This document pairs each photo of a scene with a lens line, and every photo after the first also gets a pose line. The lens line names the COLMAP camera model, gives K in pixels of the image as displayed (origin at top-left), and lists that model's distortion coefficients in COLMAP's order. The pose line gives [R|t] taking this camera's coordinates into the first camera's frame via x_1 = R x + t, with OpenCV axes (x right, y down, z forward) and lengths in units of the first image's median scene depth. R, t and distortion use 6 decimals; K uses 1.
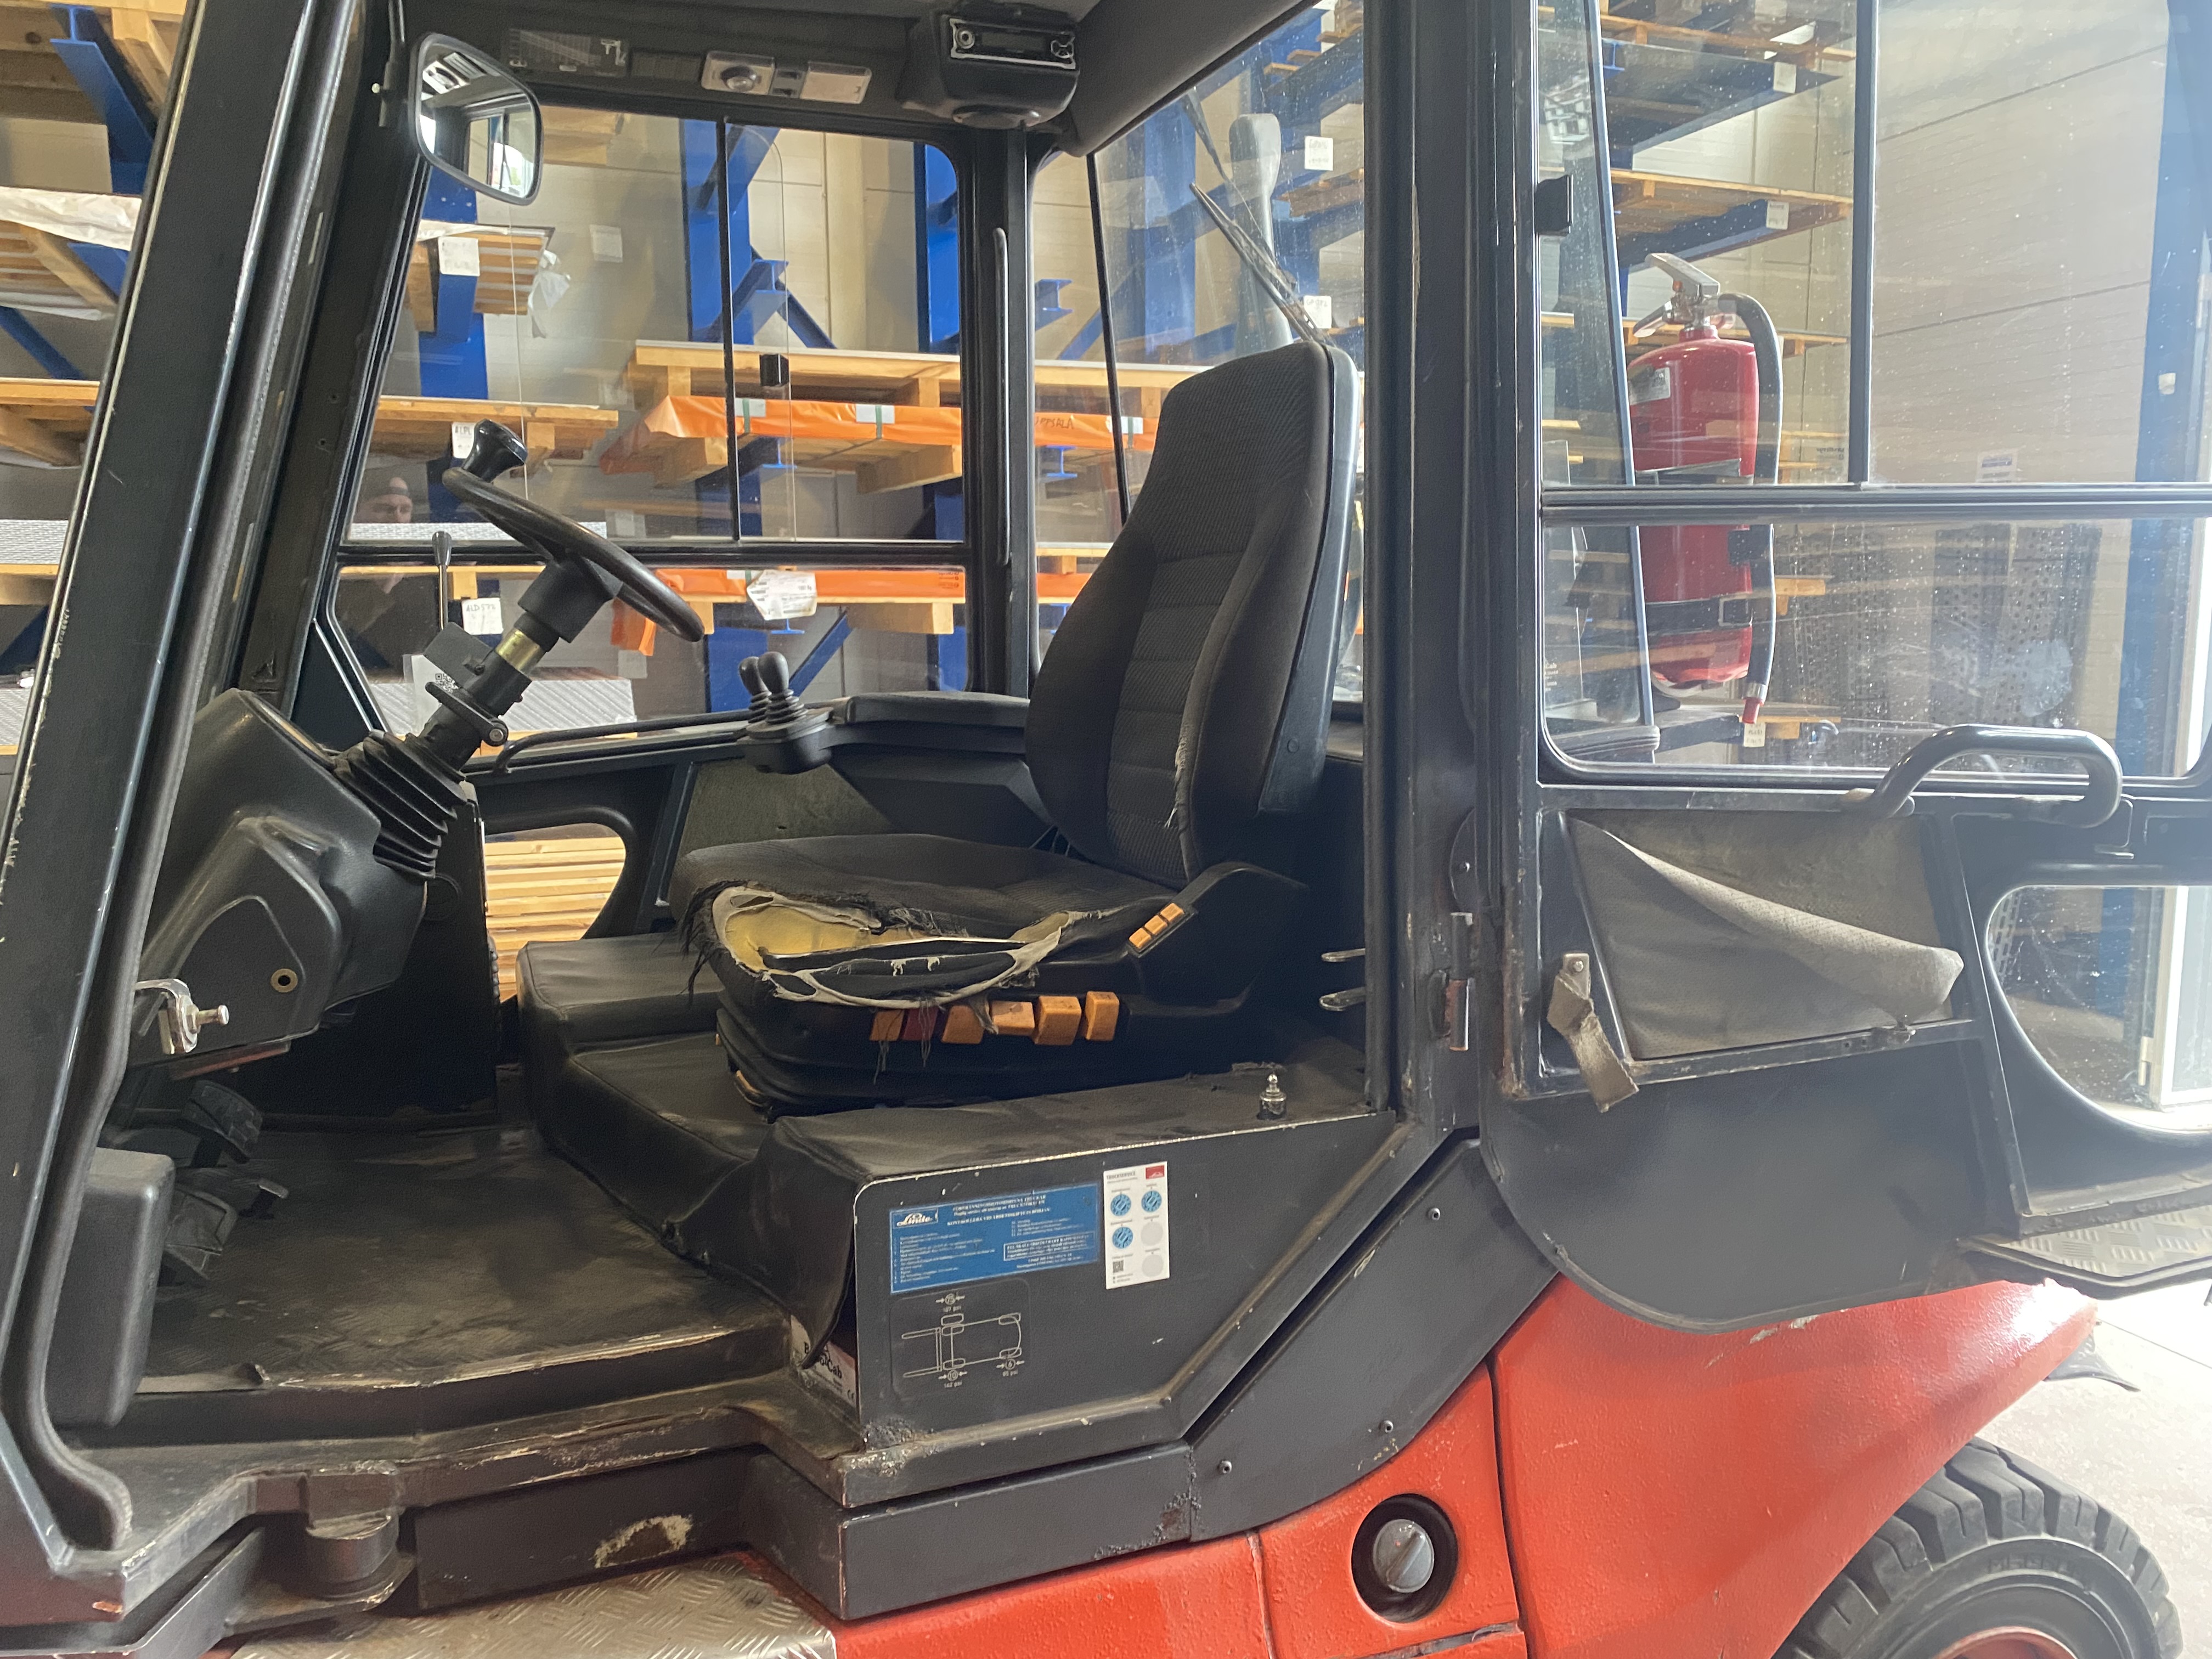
lens RADIAL K [[1675.4, 0, 1102.8], [0, 1675.4, 839.7], [0, 0, 1]] dist [0.017570, -0.022062]
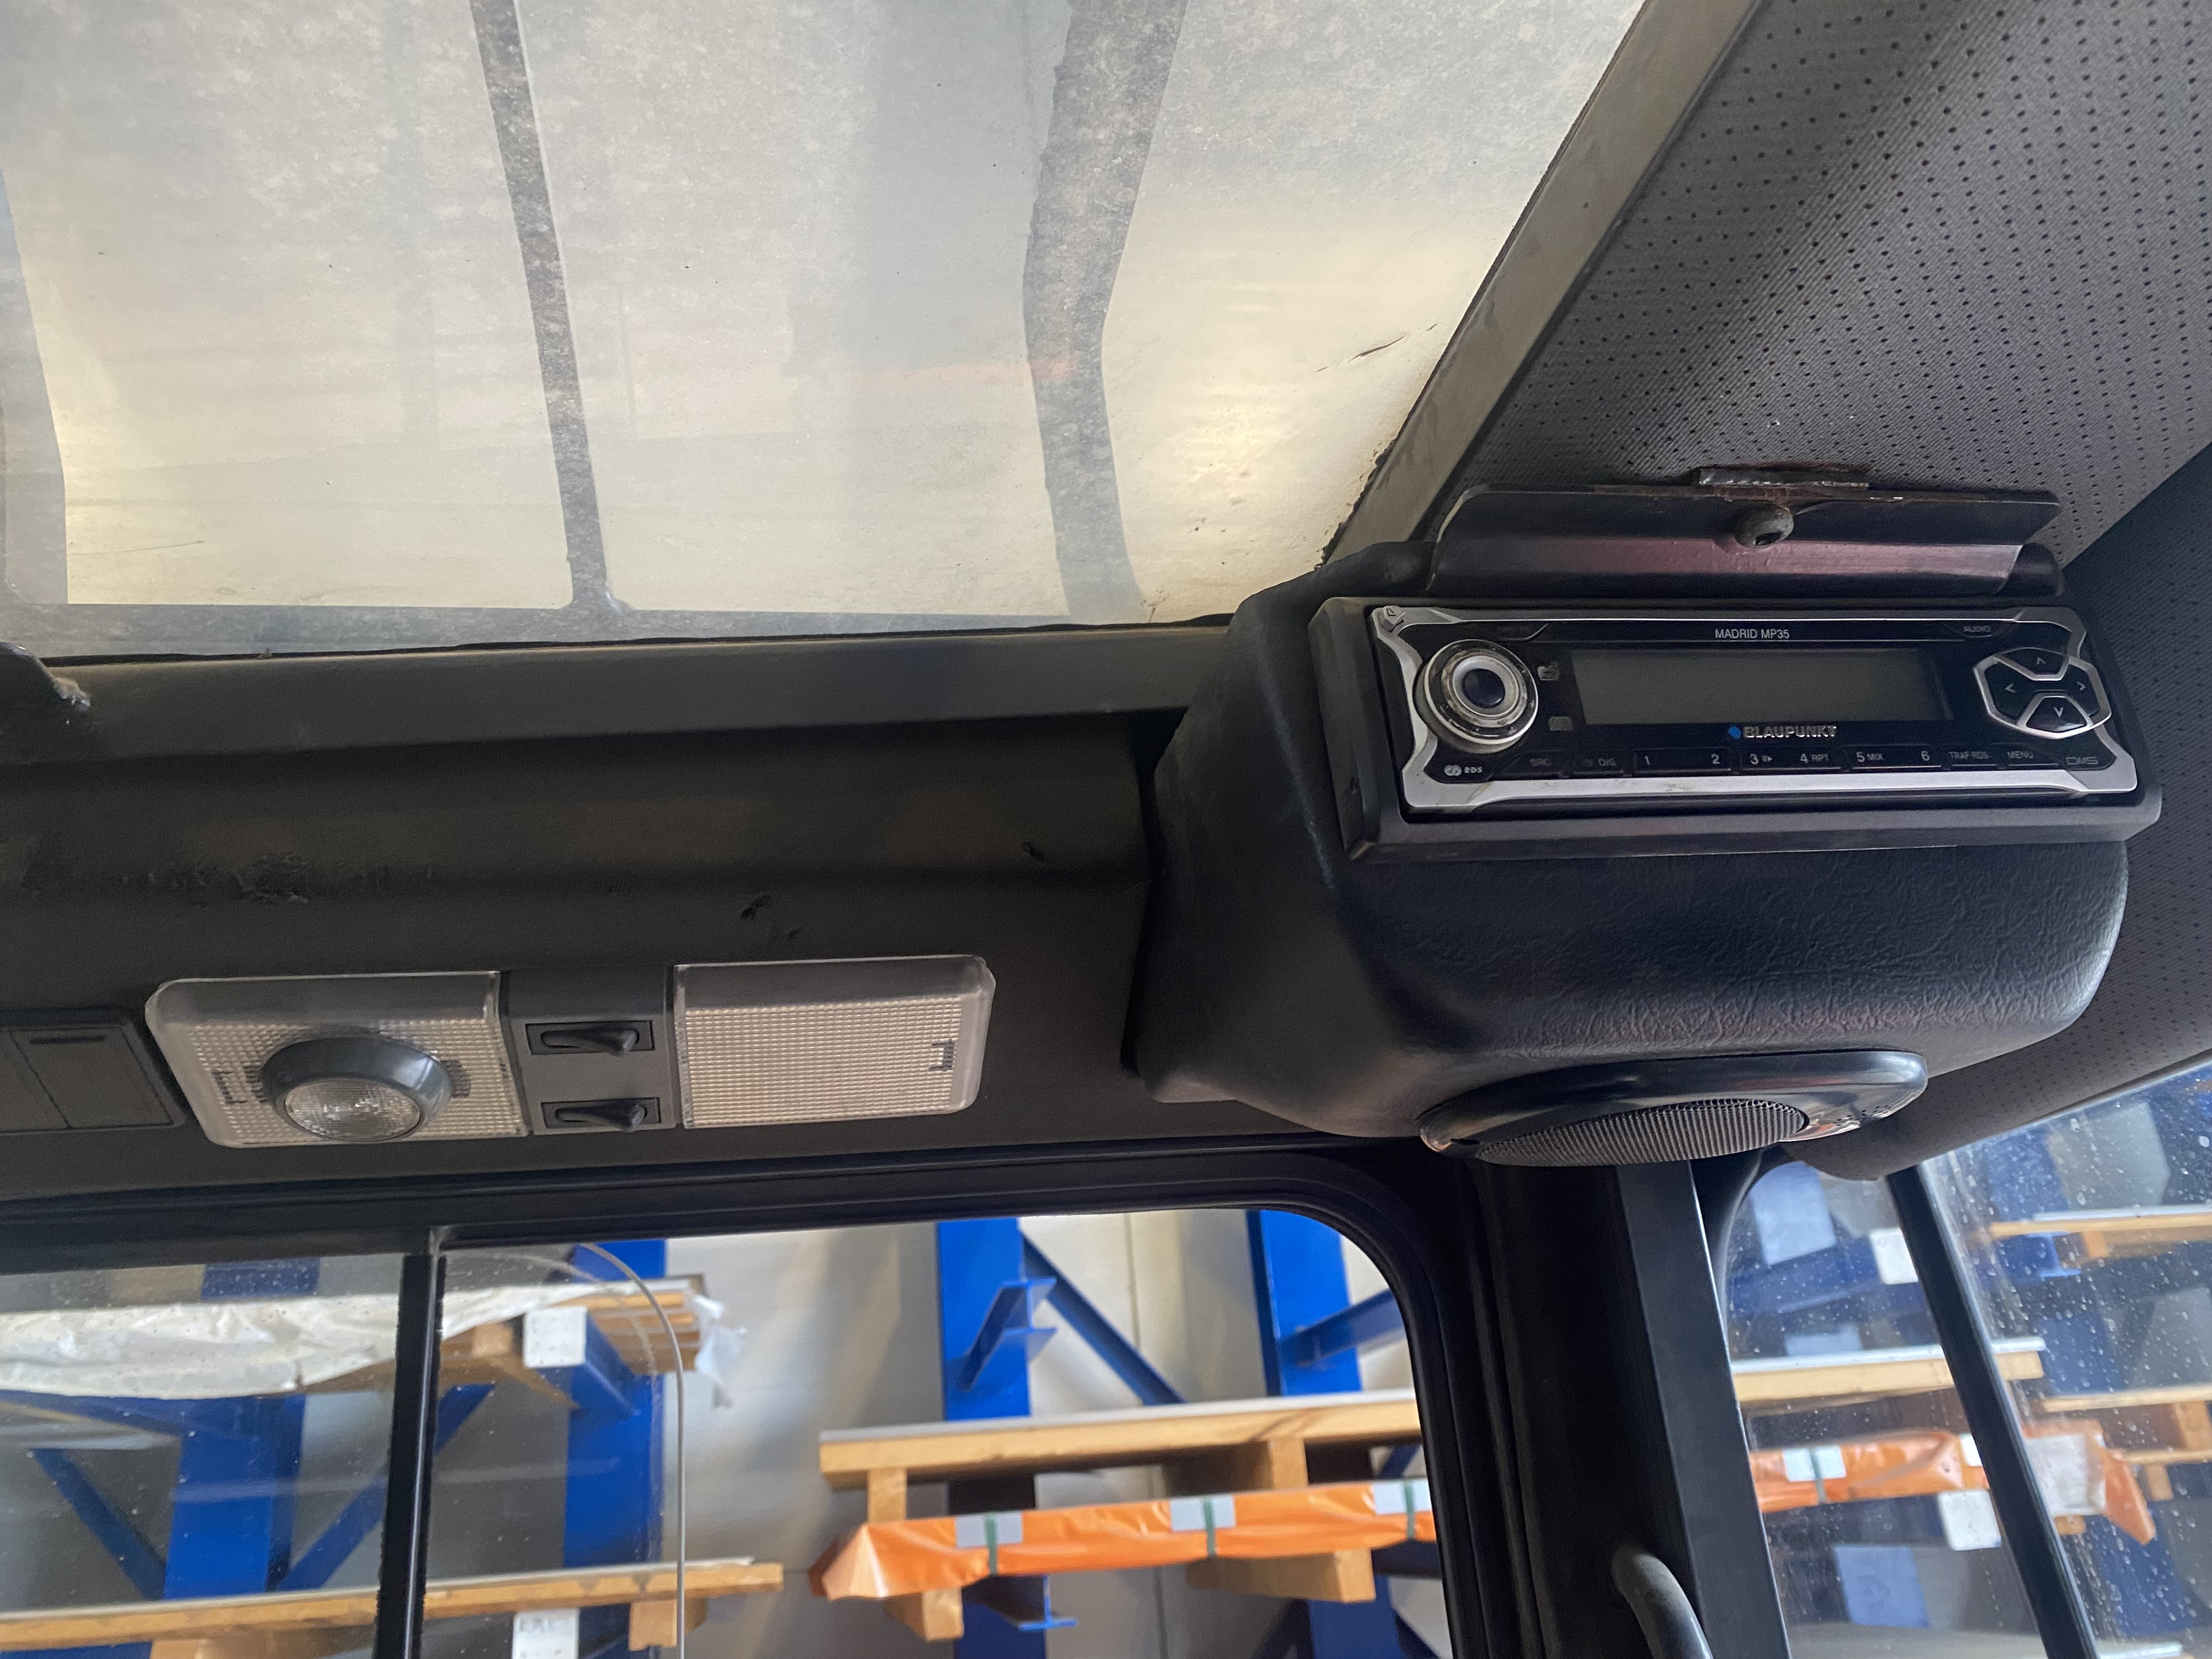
lens RADIAL K [[1675.4, 0, 1108.6], [0, 1675.4, 836.7], [0, 0, 1]] dist [0.017570, -0.022062]
pose [[0.977007, -0.145708, -0.155647, -0.042612], [0.048722, 0.863296, -0.502340, -0.175728], [0.207564, 0.483206, 0.850546, 0.392371]]
